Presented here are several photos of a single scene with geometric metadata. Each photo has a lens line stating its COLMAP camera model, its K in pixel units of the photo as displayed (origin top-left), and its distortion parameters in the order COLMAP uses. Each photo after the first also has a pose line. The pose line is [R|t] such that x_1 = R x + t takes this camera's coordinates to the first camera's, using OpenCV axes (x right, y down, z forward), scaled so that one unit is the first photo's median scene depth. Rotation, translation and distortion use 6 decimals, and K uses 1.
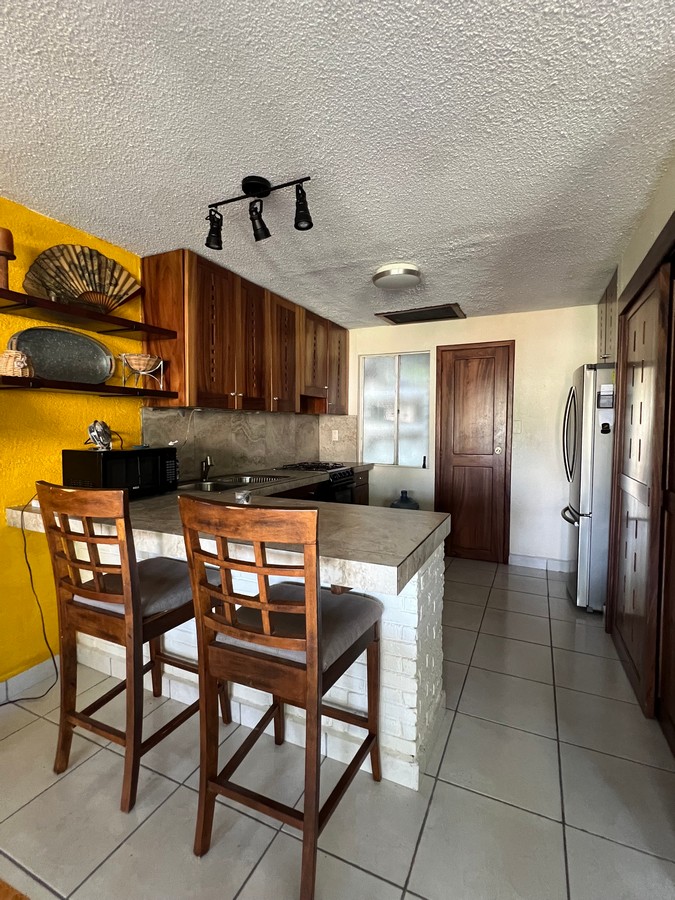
lens RADIAL K [[427.2, 0, 341.8], [0, 427.2, 449.3], [0, 0, 1]] dist [-0.005398, 0.002093]
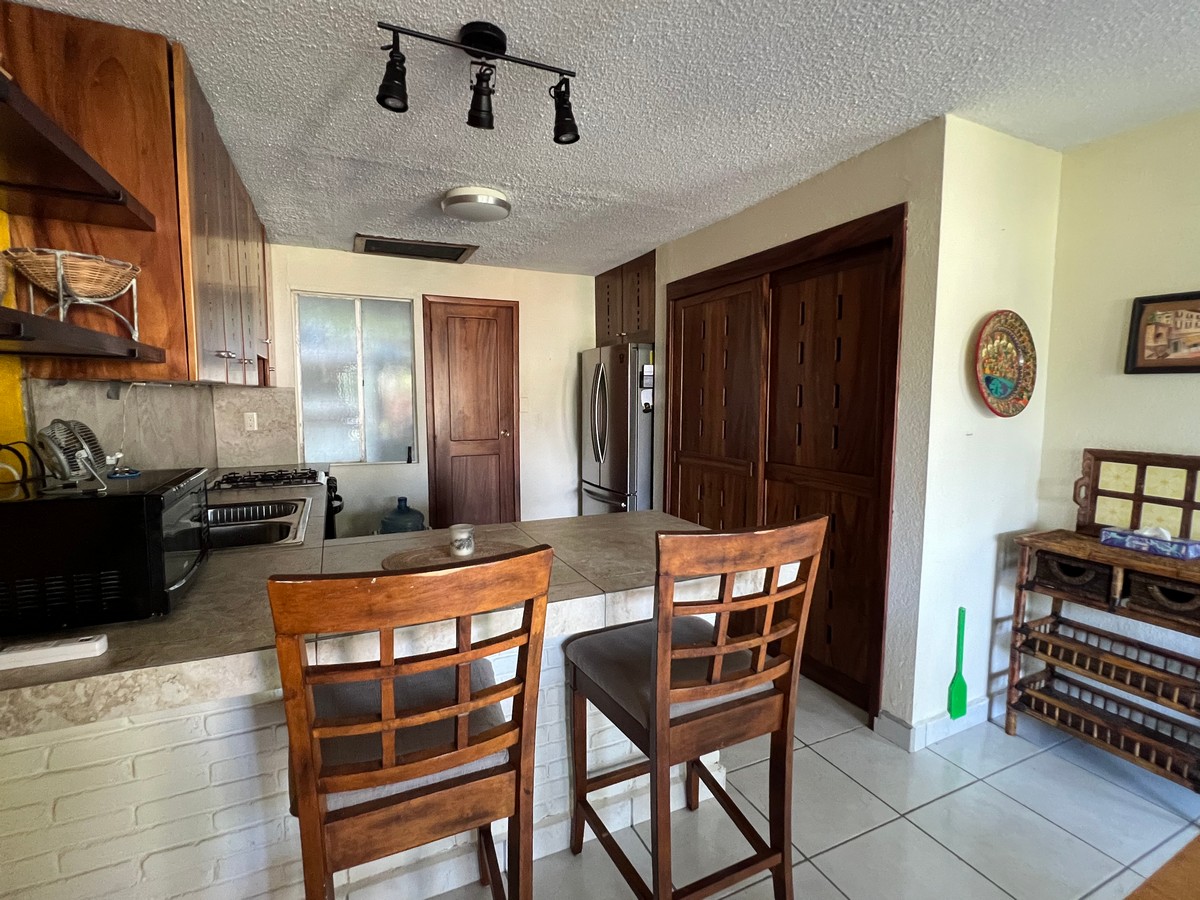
lens RADIAL K [[569.6, 0, 595.9], [0, 569.6, 449.0], [0, 0, 1]] dist [-0.005398, 0.002093]
pose [[0.645463, -0.072391, 0.760354, -0.524766], [0.039301, 0.997327, 0.061590, -0.041356], [-0.762780, -0.009871, 0.646583, 0.220203]]
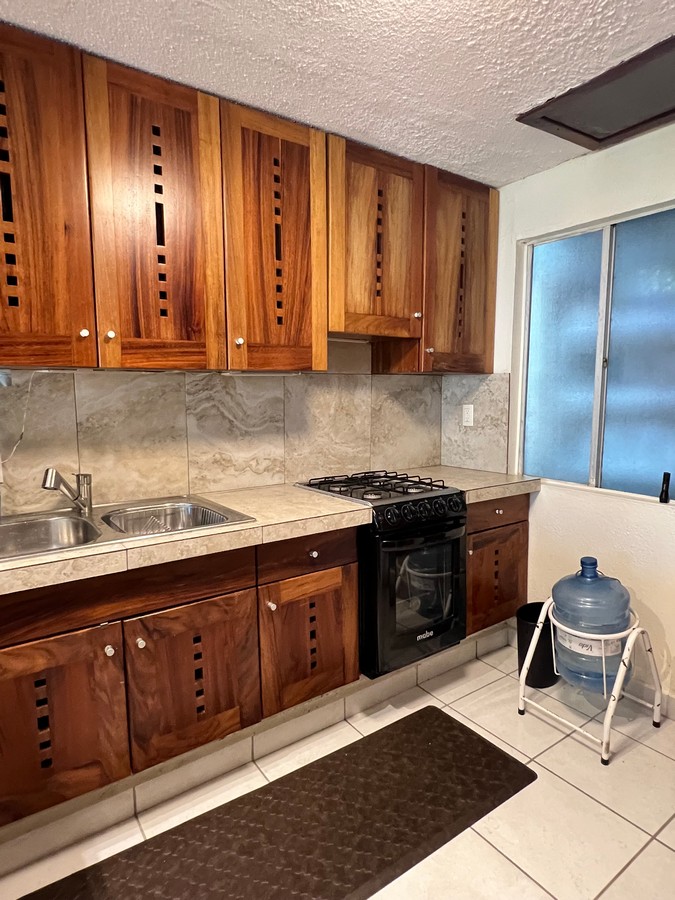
lens RADIAL K [[528.1, 0, 333.0], [0, 528.1, 450.3], [0, 0, 1]] dist [0.003974, -0.006939]
pose [[0.868554, 0.045386, -0.493511, 0.261718], [-0.016844, 0.997926, 0.062129, -0.047202], [0.495307, -0.045650, 0.867518, 0.663780]]
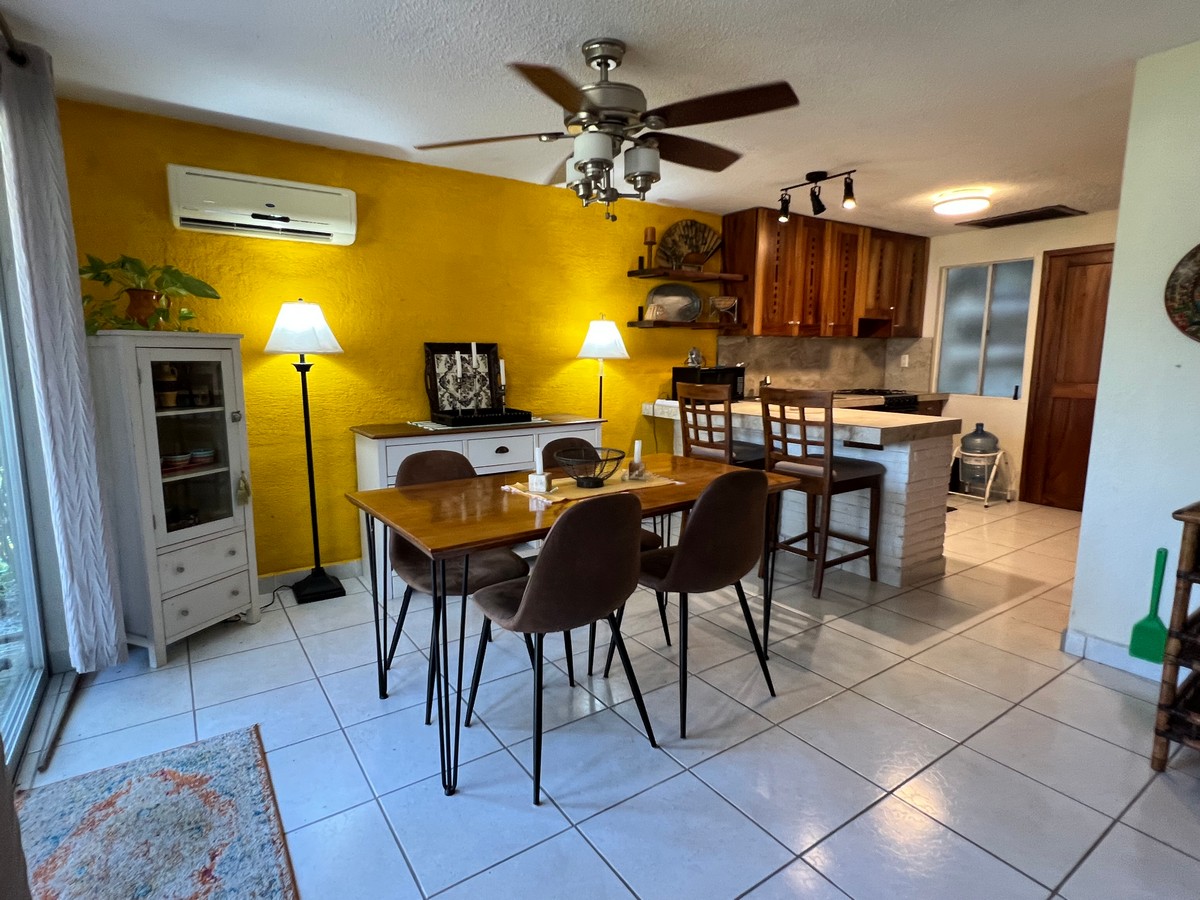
lens RADIAL K [[621.4, 0, 597.5], [0, 621.4, 448.1], [0, 0, 1]] dist [0.000767, -0.000170]
pose [[0.857466, 0.072060, -0.509470, 0.186154], [-0.022124, 0.994393, 0.103411, 0.047952], [0.514065, -0.077400, 0.854252, -0.766897]]
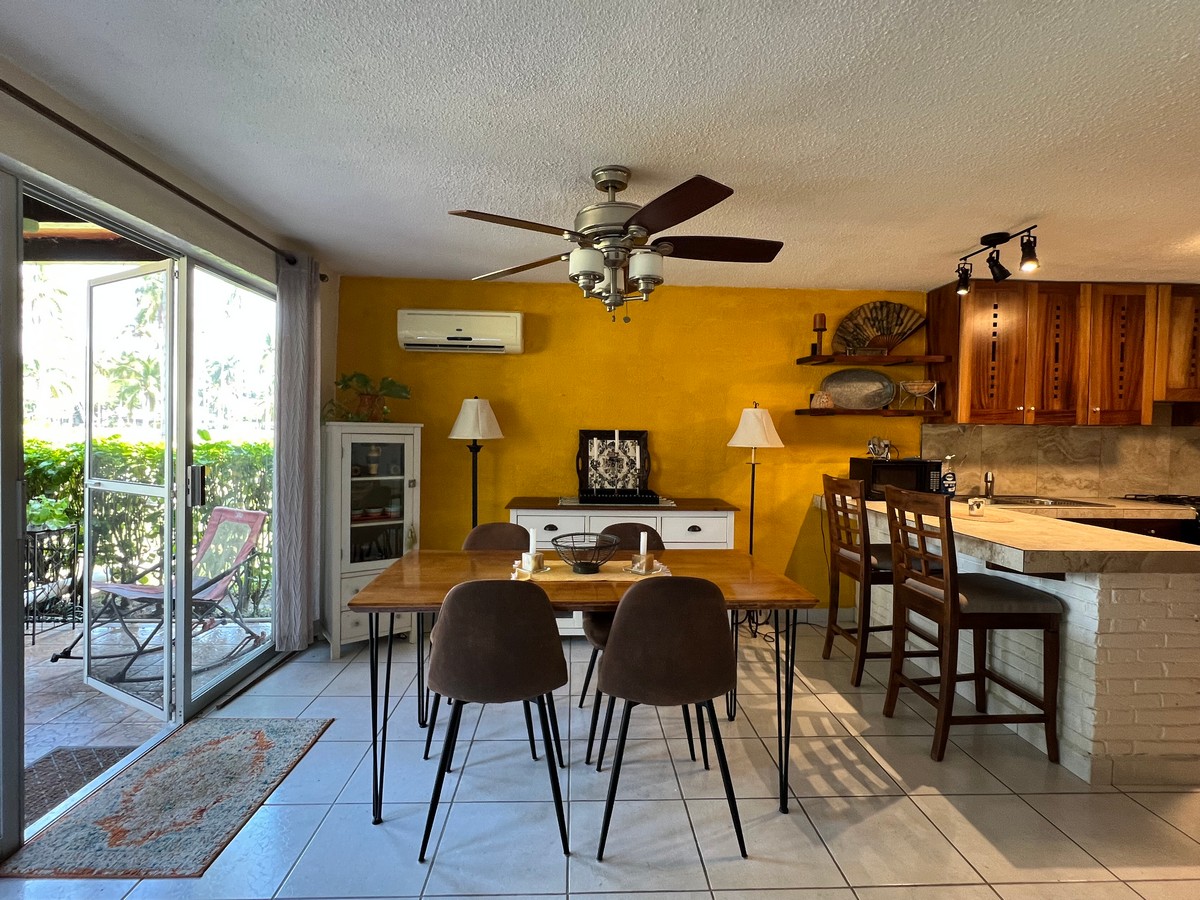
lens RADIAL K [[569.6, 0, 600.1], [0, 569.6, 447.7], [0, 0, 1]] dist [-0.005398, 0.002093]
pose [[0.458779, 0.025988, -0.888170, 0.460113], [-0.057623, 0.998338, -0.000553, 0.013255], [0.886680, 0.051433, 0.459515, -0.425195]]
